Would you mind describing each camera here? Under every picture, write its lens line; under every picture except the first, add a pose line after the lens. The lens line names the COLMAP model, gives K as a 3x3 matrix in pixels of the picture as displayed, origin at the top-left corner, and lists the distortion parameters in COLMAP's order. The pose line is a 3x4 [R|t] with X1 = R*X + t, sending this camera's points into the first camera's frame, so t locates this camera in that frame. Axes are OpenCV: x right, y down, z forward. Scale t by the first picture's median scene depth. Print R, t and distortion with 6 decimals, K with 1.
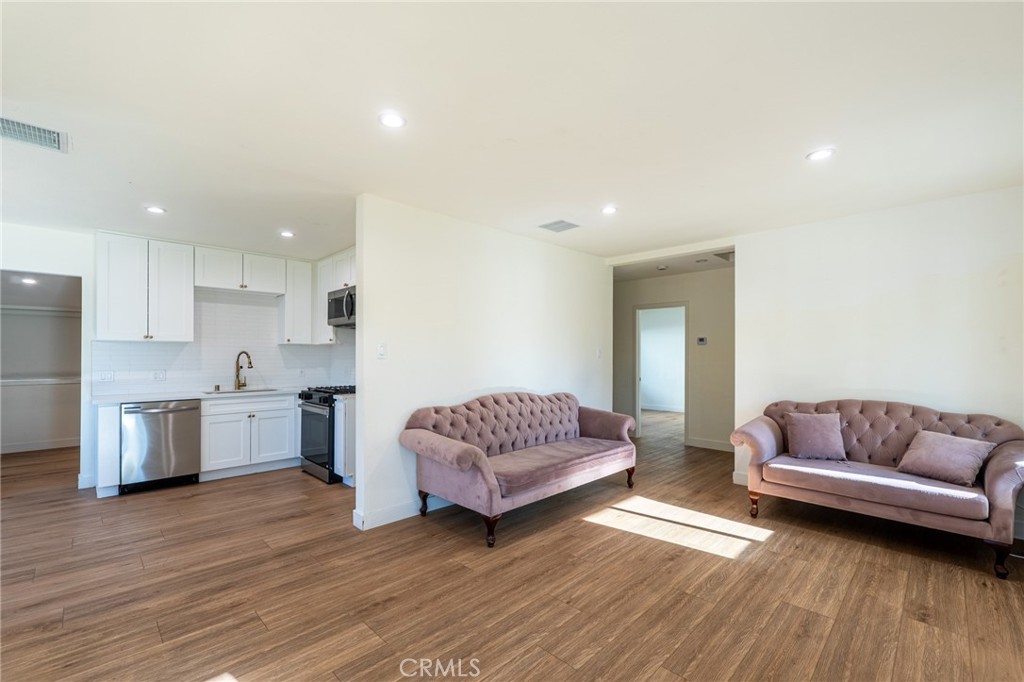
lens RADIAL K [[432.7, 0, 509.4], [0, 432.7, 355.9], [0, 0, 1]] dist [0.000541, 0.000072]
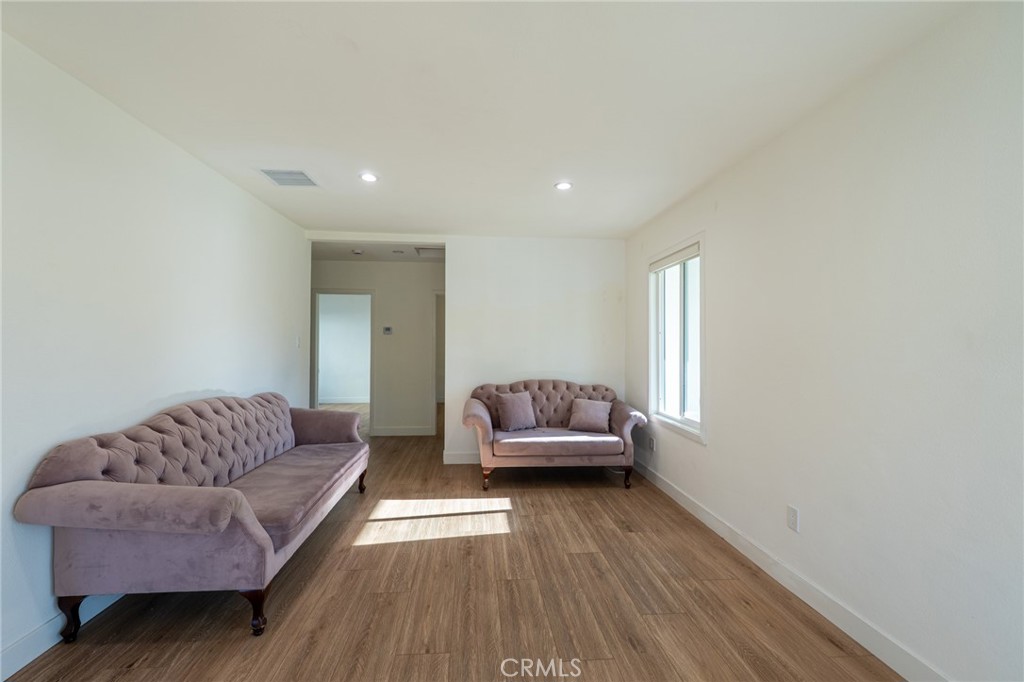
lens RADIAL K [[432.0, 0, 501.5], [0, 432.0, 341.0], [0, 0, 1]] dist [-0.002247, -0.000657]
pose [[0.650946, 0.009958, 0.759058, -0.283524], [-0.004441, 0.999947, -0.009310, -0.002429], [-0.759111, 0.002689, 0.650956, 0.266109]]
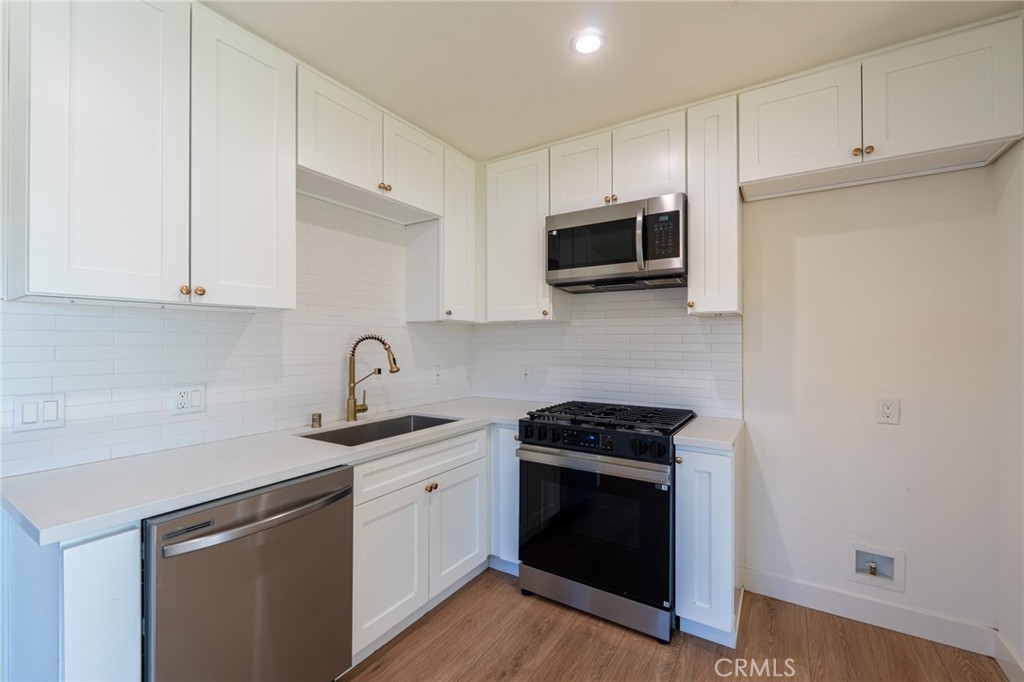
lens RADIAL K [[432.0, 0, 501.5], [0, 432.0, 341.0], [0, 0, 1]] dist [-0.002247, -0.000657]
pose [[0.977342, -0.002020, 0.211657, -0.464213], [0.002662, 0.999993, -0.002749, -0.002304], [-0.211649, 0.003250, 0.977340, 0.429408]]
